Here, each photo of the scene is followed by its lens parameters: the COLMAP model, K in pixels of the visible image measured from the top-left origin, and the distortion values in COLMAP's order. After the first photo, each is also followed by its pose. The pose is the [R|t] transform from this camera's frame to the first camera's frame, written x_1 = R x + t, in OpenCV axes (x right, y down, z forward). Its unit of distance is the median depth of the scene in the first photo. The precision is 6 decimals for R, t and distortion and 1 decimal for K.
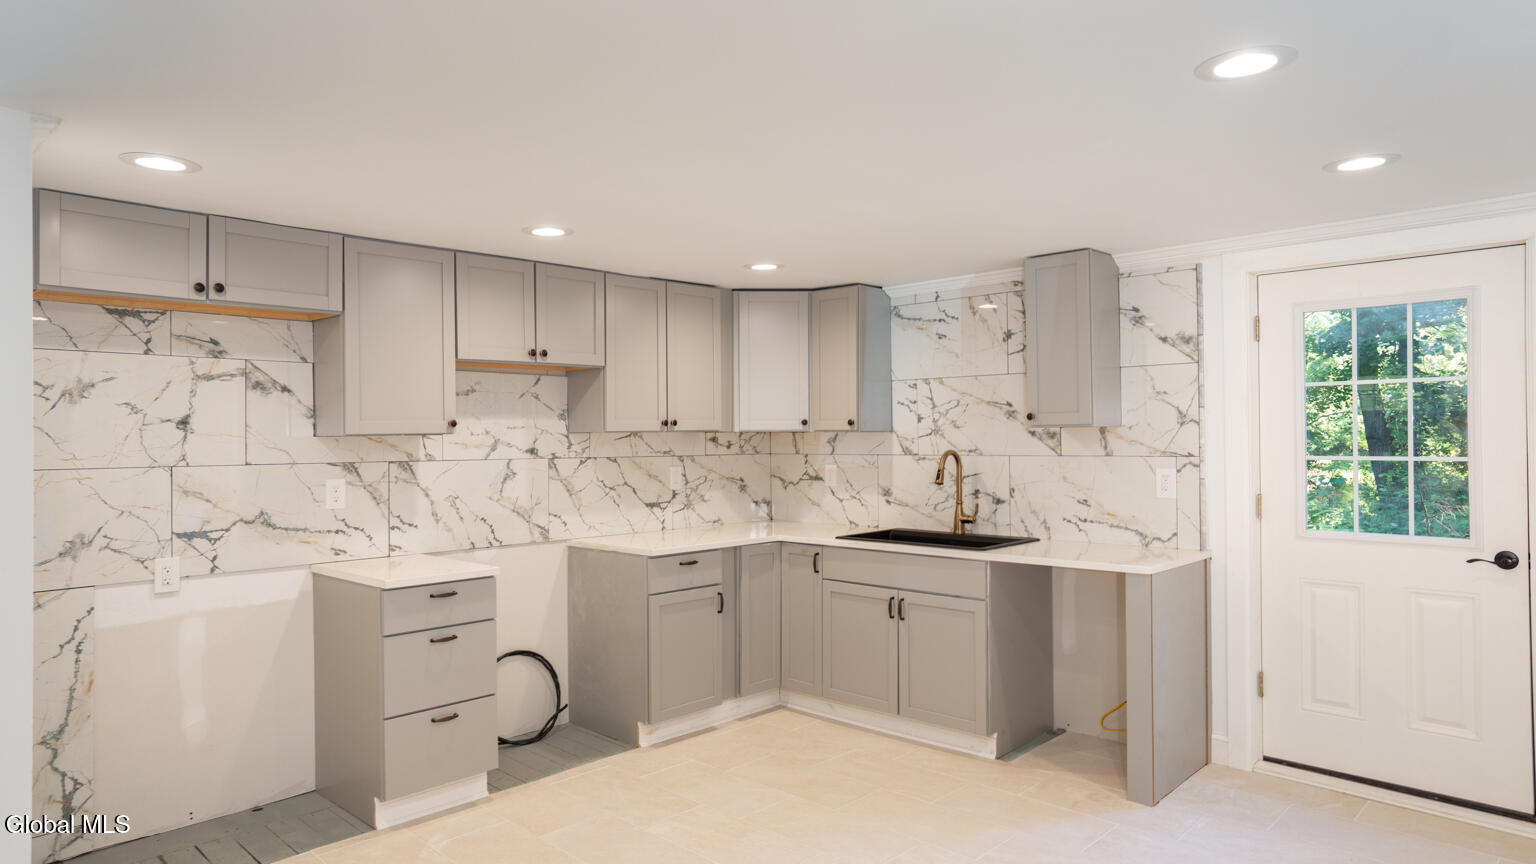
lens RADIAL K [[950.5, 0, 768.0], [0, 950.5, 432.0], [0, 0, 1]] dist [-0.002828, -0.000340]
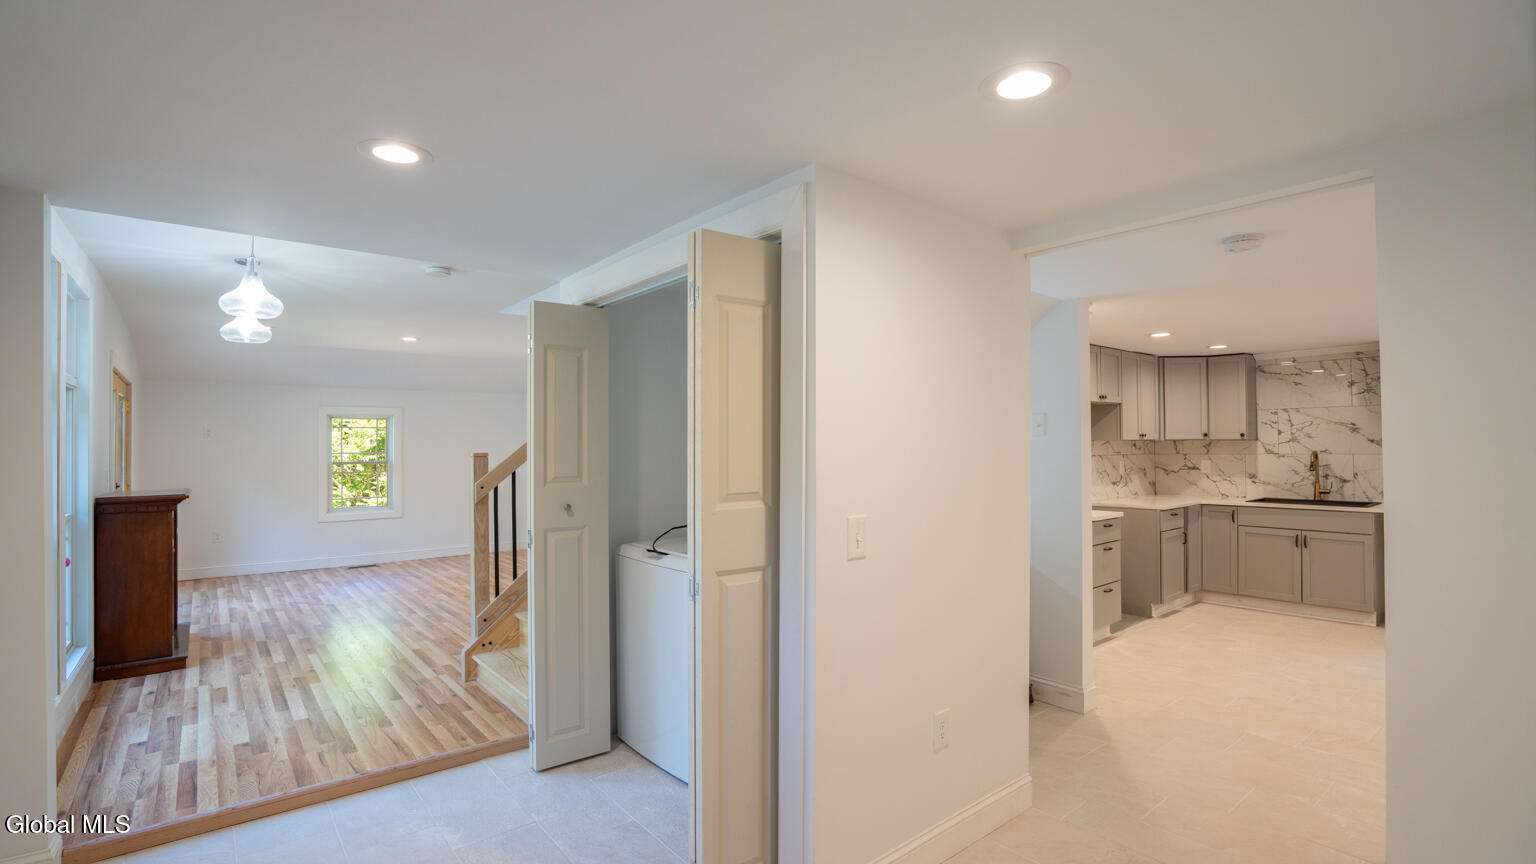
lens RADIAL K [[718.4, 0, 753.4], [0, 718.4, 434.8], [0, 0, 1]] dist [-0.055883, 0.016589]
pose [[0.990623, -0.001917, -0.136611, -0.644328], [0.000649, 0.999956, -0.009329, 0.001135], [0.136623, 0.009153, 0.990581, -0.385583]]
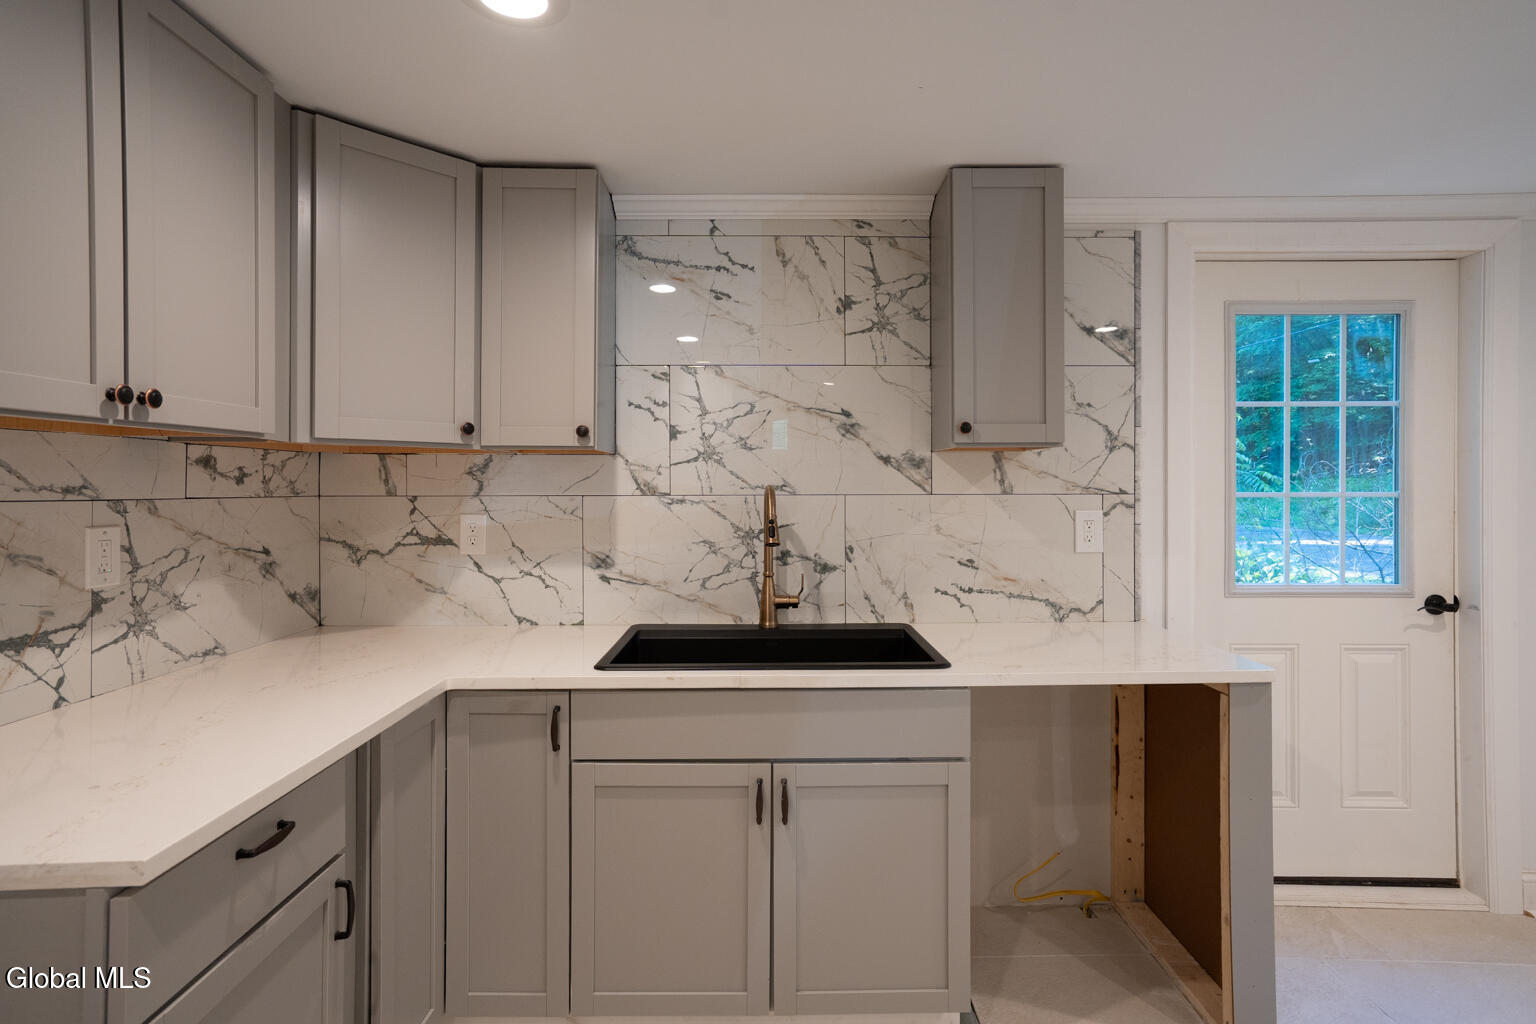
lens RADIAL K [[765.9, 0, 784.9], [0, 765.9, 484.4], [0, 0, 1]] dist [-0.006033, 0.000327]
pose [[0.708683, 0.008361, 0.705477, -0.133492], [-0.009101, 0.999955, -0.002709, 0.019638], [-0.705468, -0.004501, 0.708727, 0.668941]]
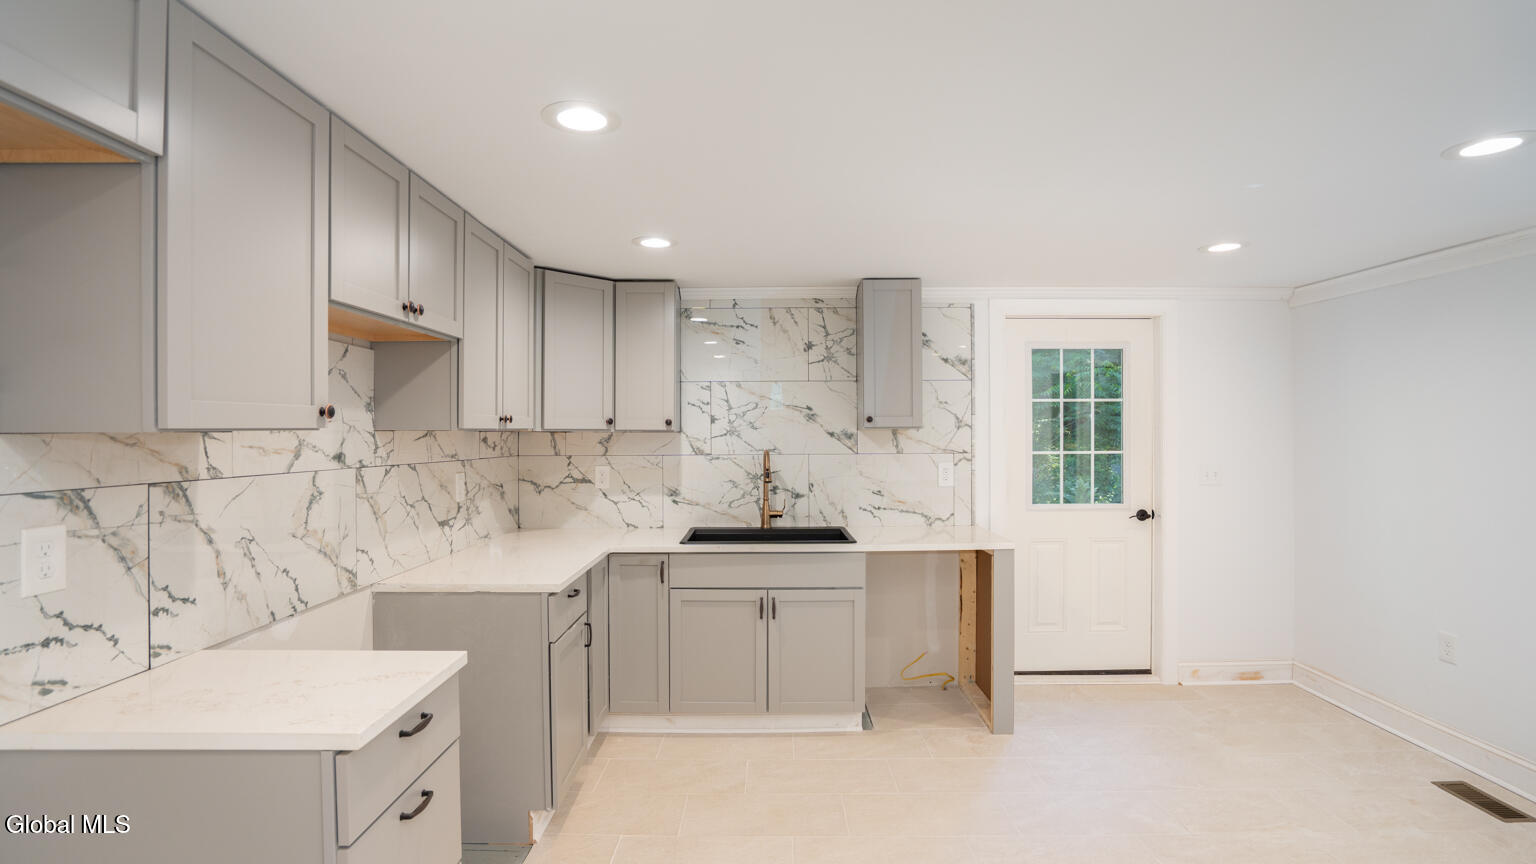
lens RADIAL K [[698.9, 0, 770.0], [0, 698.9, 423.4], [0, 0, 1]] dist [-0.054237, 0.016554]
pose [[0.721375, 0.015820, 0.692364, -0.352975], [-0.005011, 0.999832, -0.017625, 0.003106], [-0.692527, 0.009245, 0.721333, 0.435613]]
